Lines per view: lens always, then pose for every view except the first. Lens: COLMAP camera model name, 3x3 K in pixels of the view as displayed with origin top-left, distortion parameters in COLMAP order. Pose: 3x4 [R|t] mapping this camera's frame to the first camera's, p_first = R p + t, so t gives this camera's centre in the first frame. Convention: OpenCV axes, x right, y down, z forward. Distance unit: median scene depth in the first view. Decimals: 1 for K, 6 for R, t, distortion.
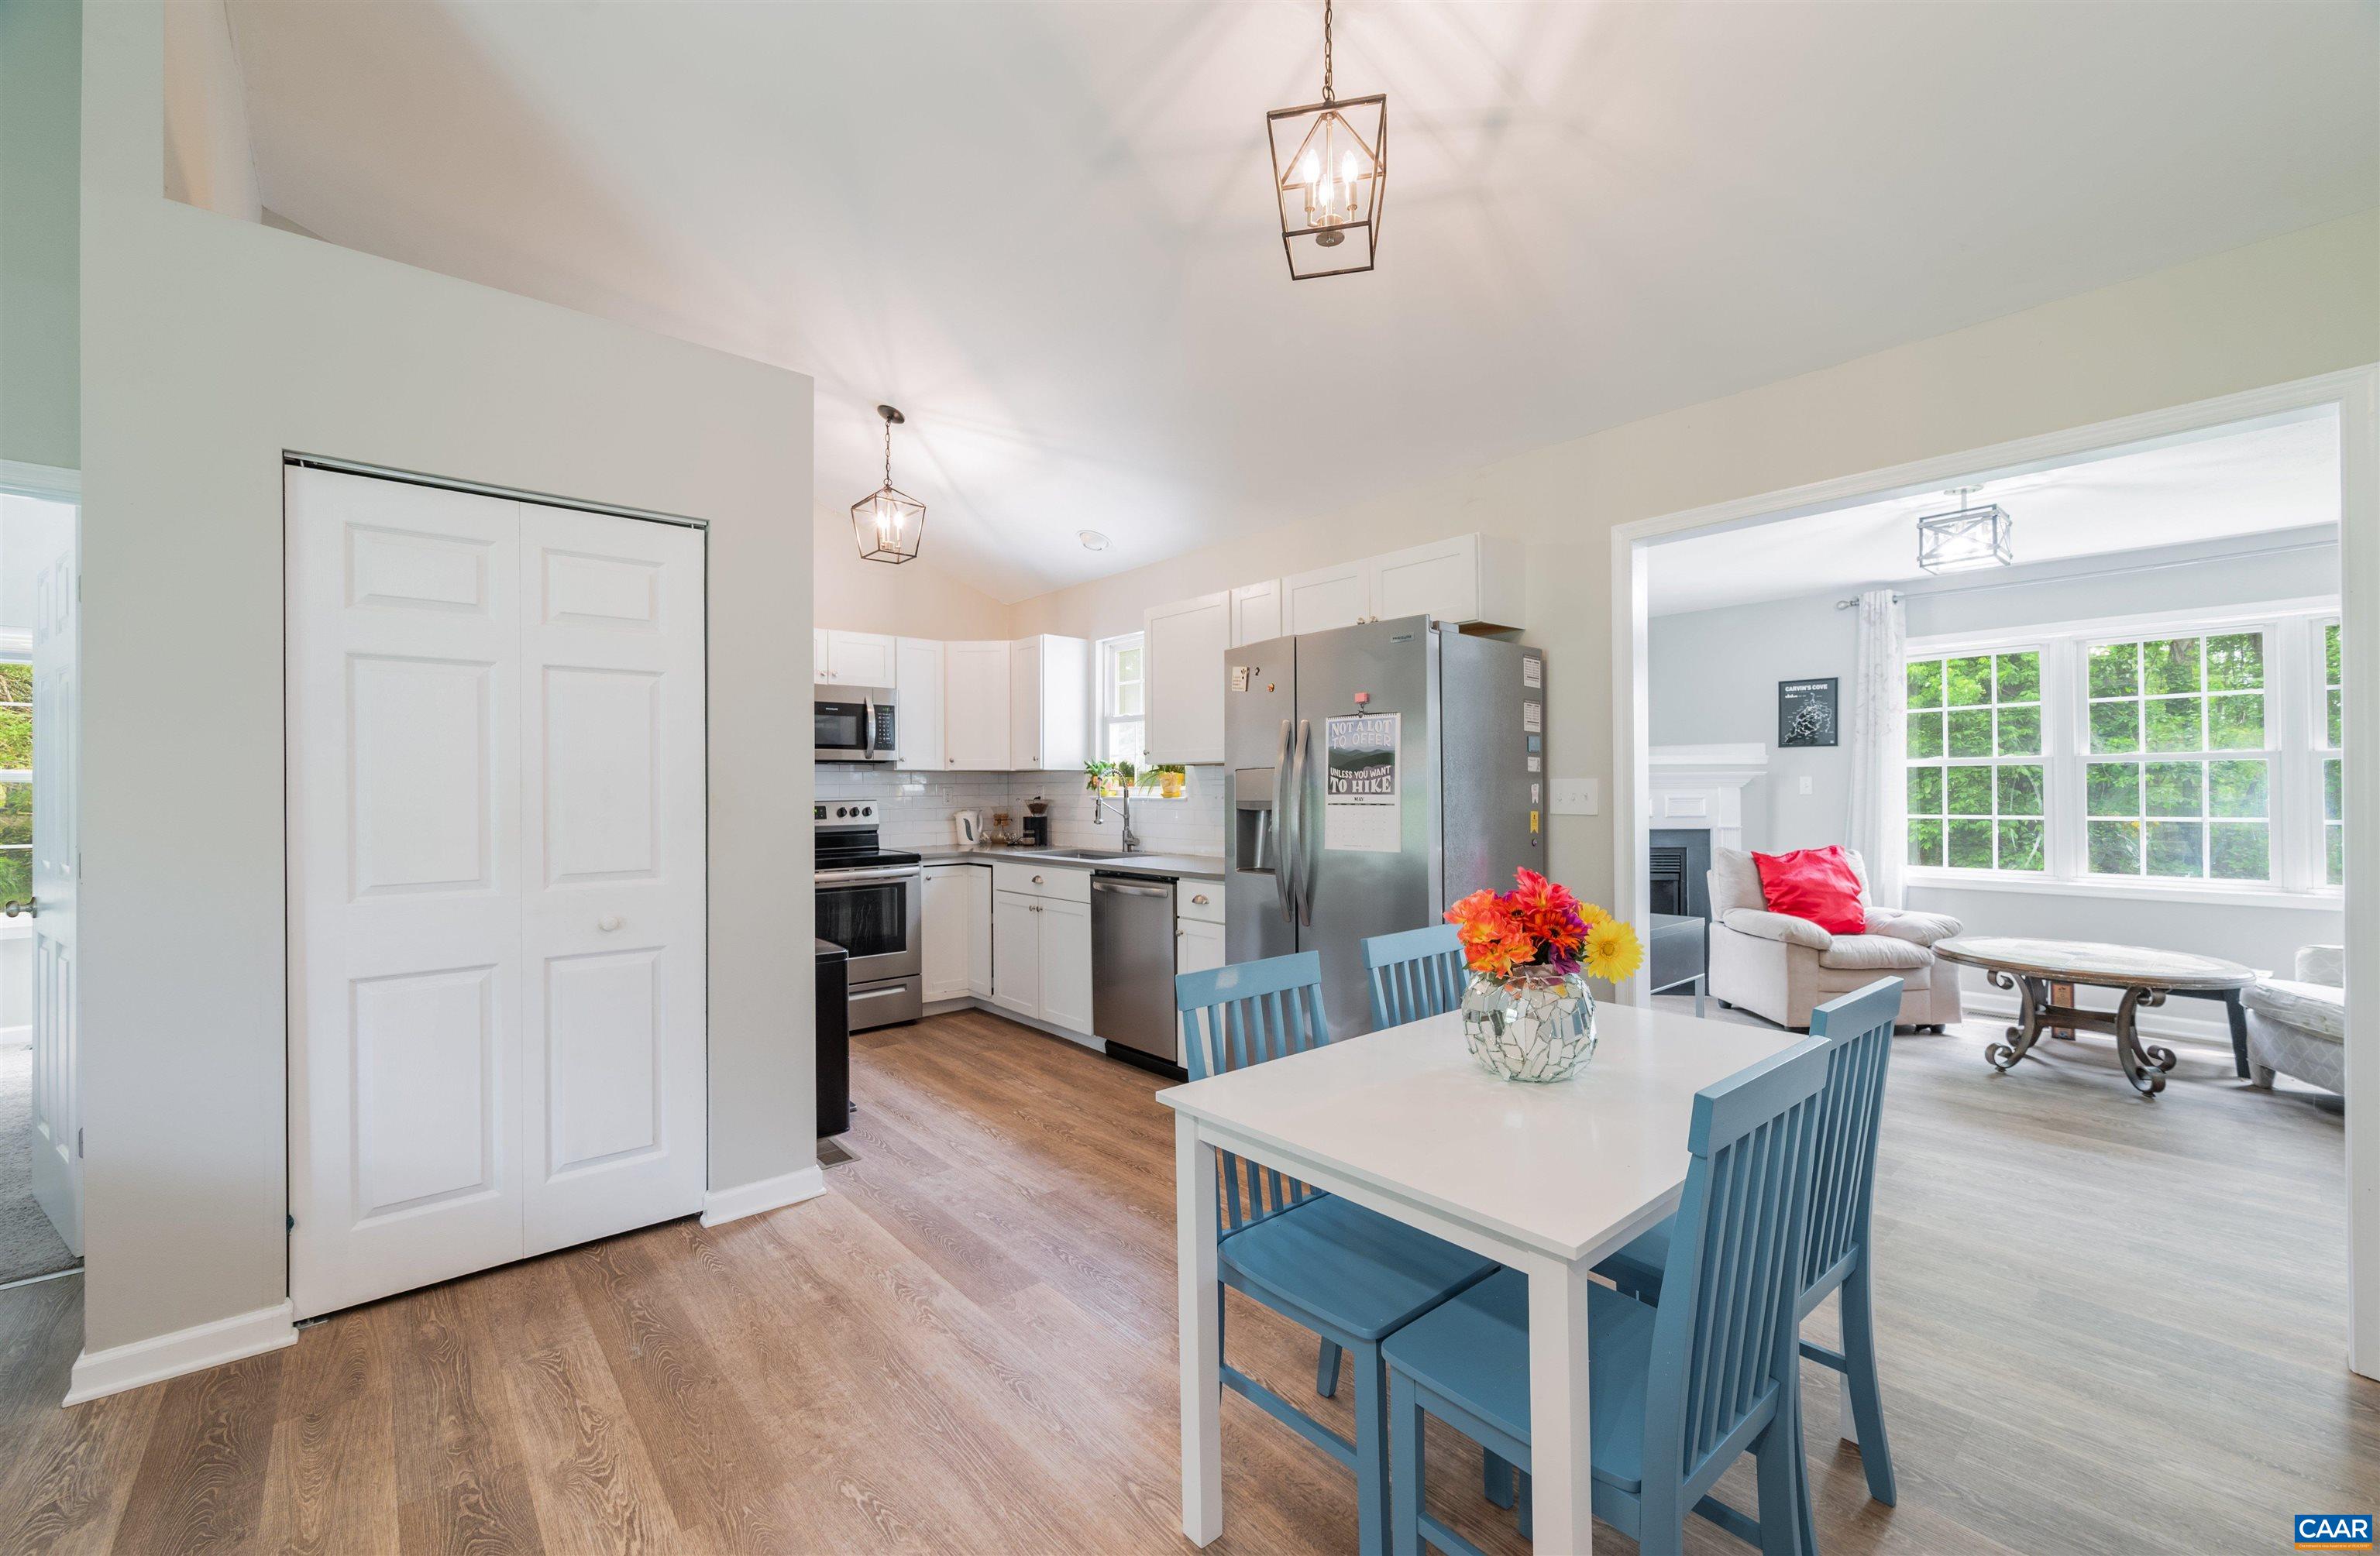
lens RADIAL K [[946.8, 0, 1189.4], [0, 946.8, 784.6], [0, 0, 1]] dist [-0.000282, 0.000059]
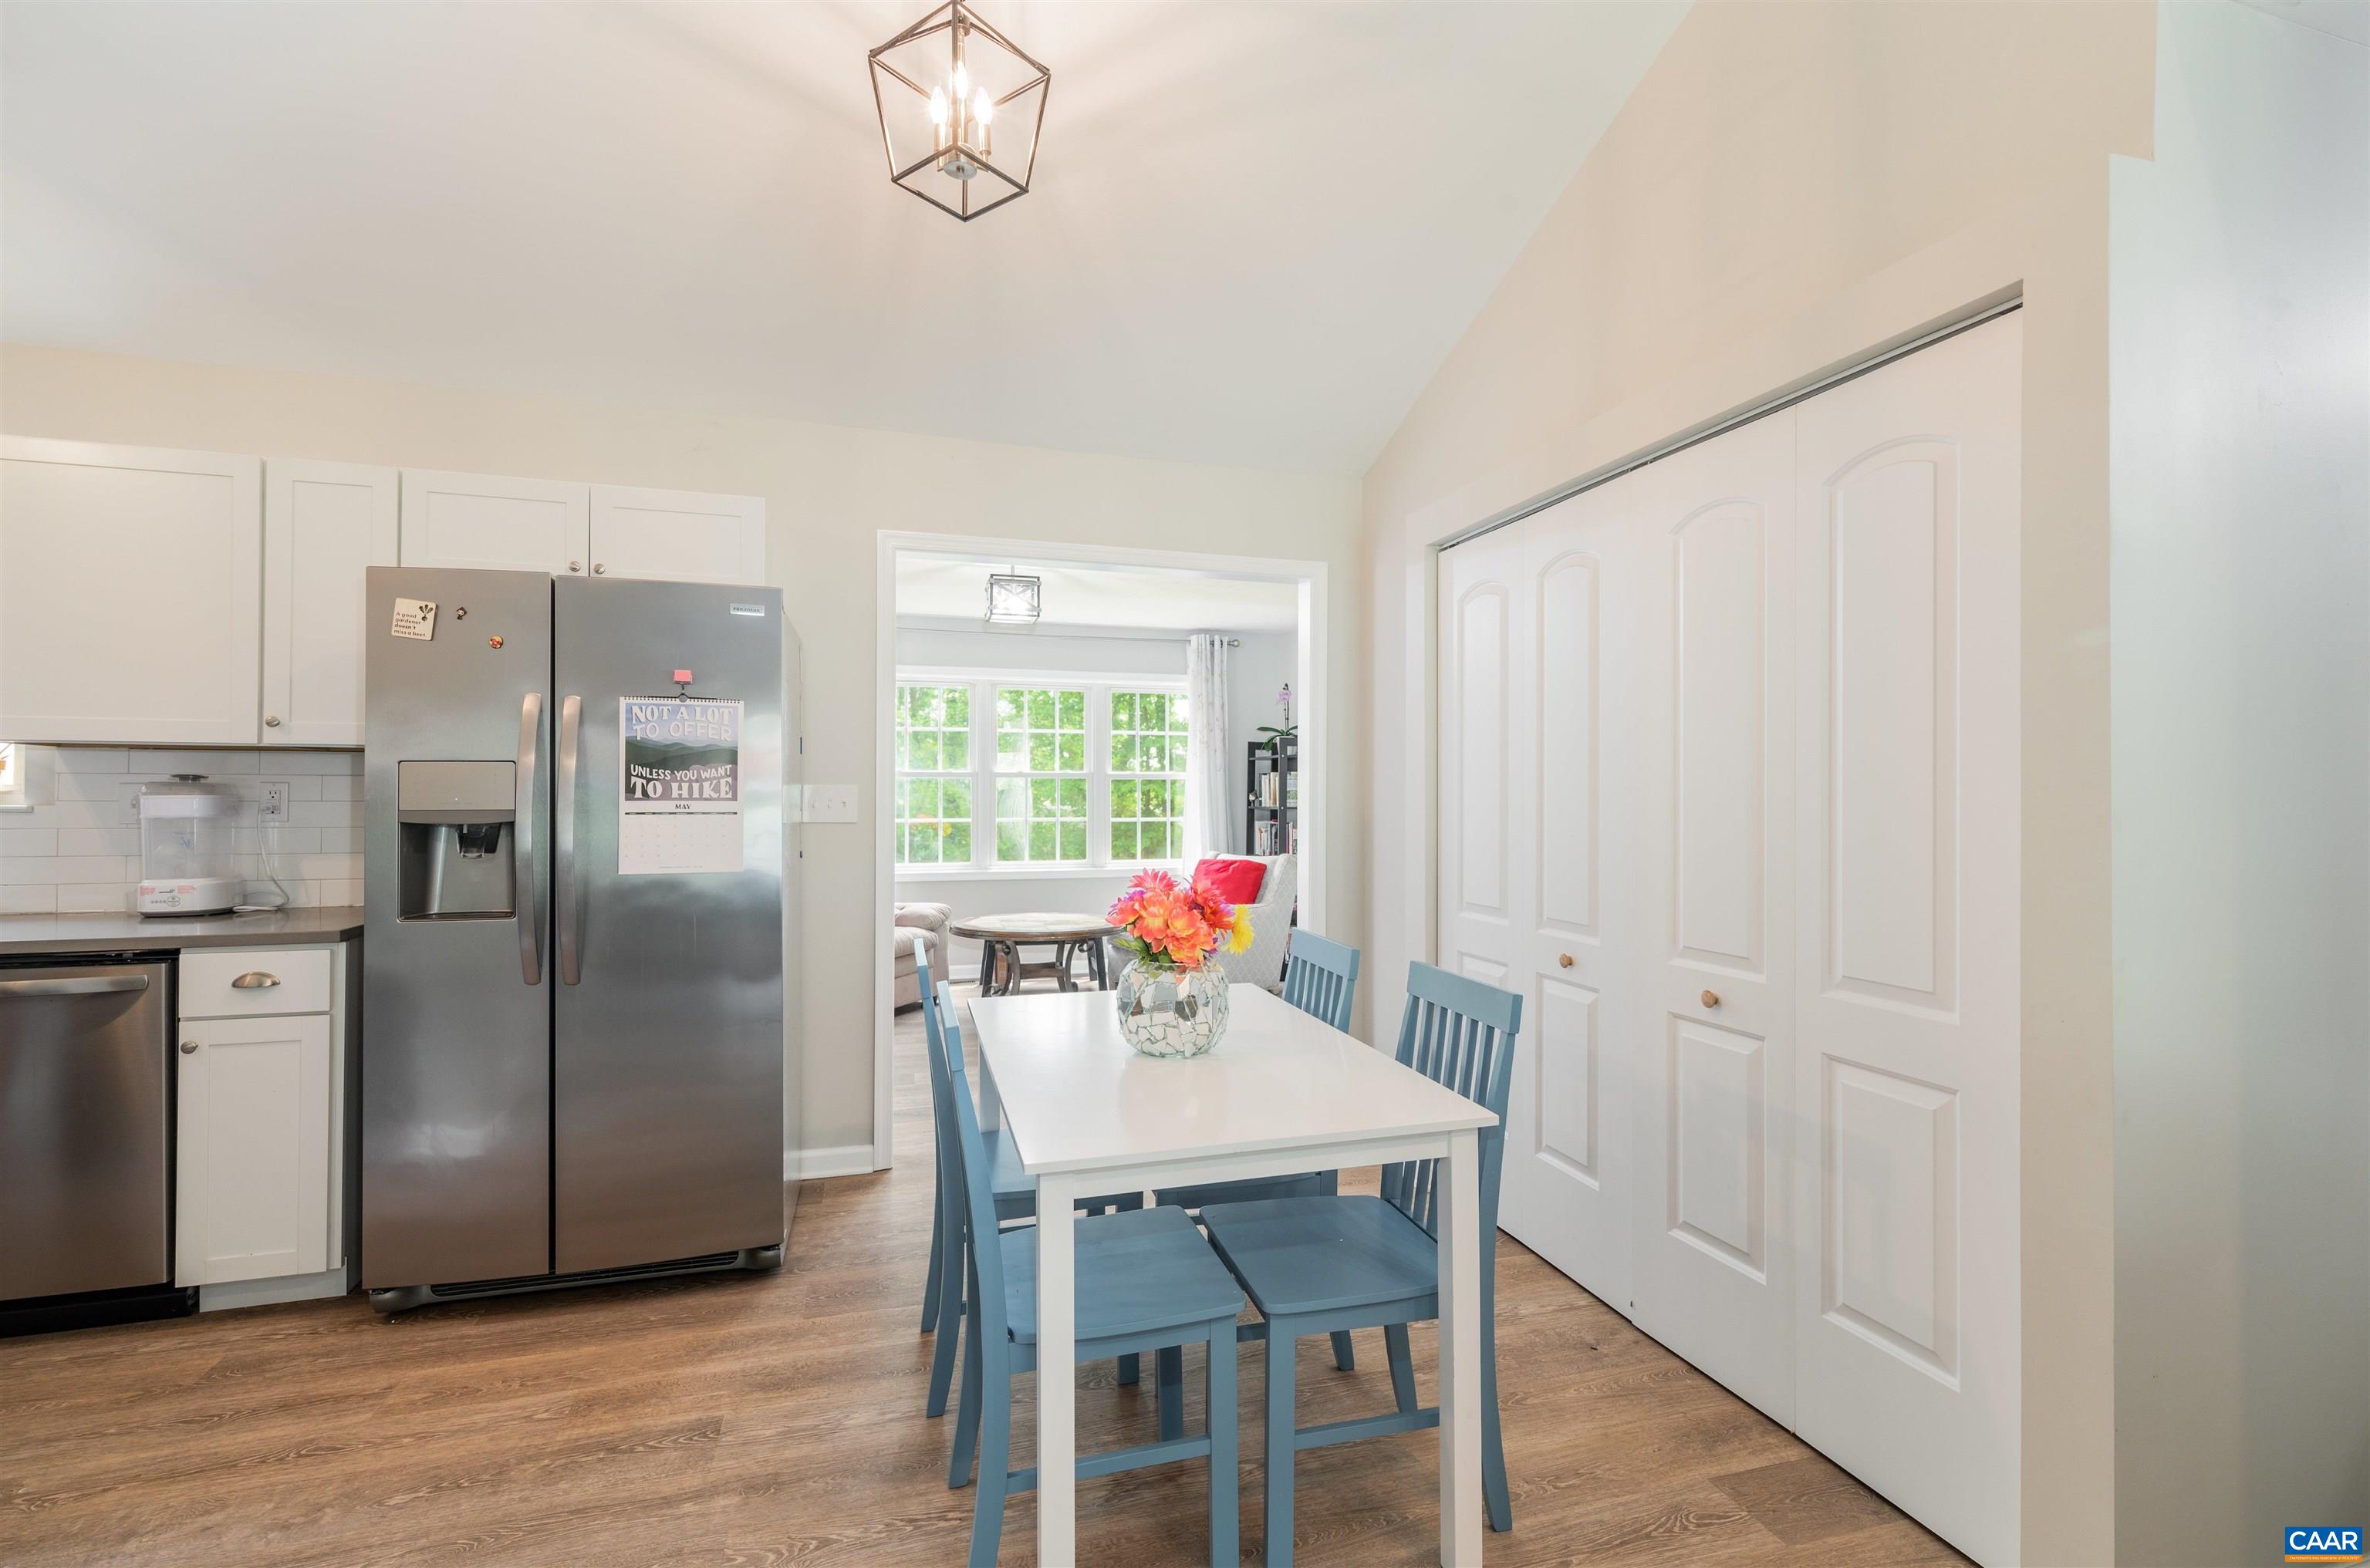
lens RADIAL K [[1046.9, 0, 1185.0], [0, 1046.9, 784.0], [0, 0, 1]] dist [0.001319, -0.000041]
pose [[0.416380, 0.016247, 0.909045, -0.251131], [-0.010585, 0.999859, -0.013021, 0.002169], [-0.909129, -0.004201, 0.416494, 0.157468]]
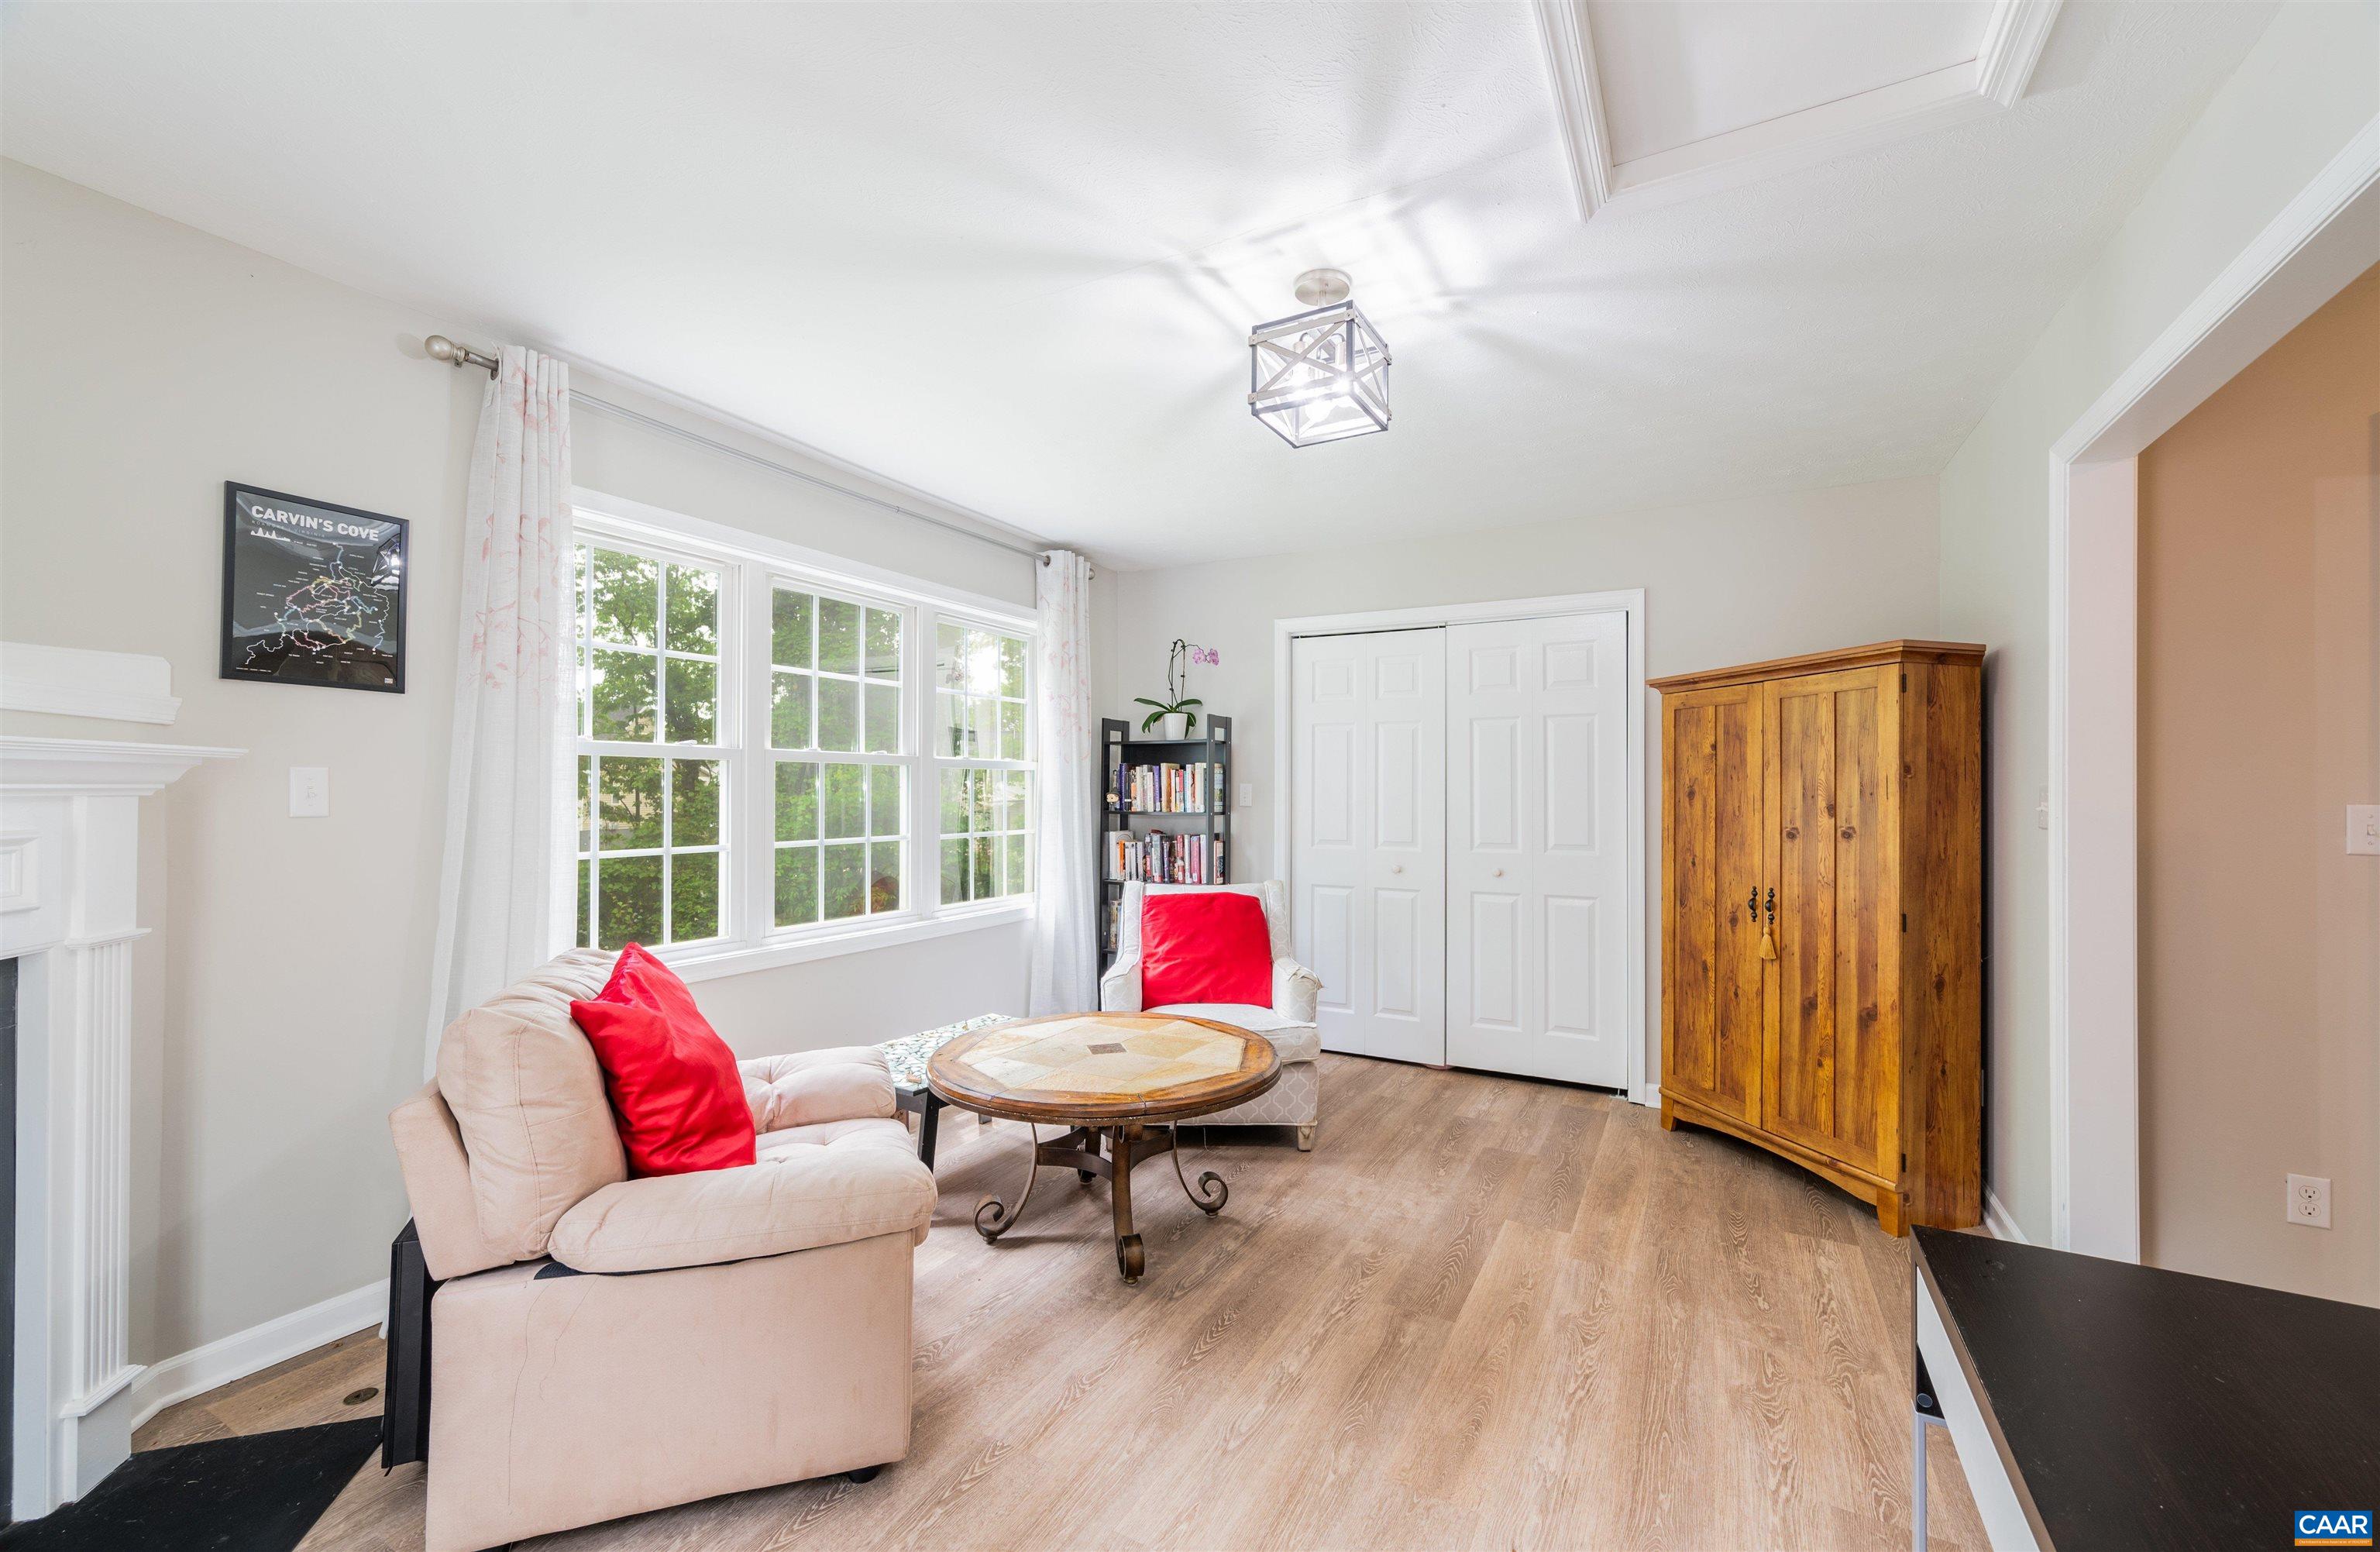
lens RADIAL K [[947.0, 0, 1189.4], [0, 947.0, 782.6], [0, 0, 1]] dist [-0.000282, 0.000059]
pose [[-0.344490, 0.009609, 0.938741, 0.225428], [-0.012108, 0.999819, -0.014677, -0.001597], [-0.938712, -0.016422, -0.344311, 0.931460]]
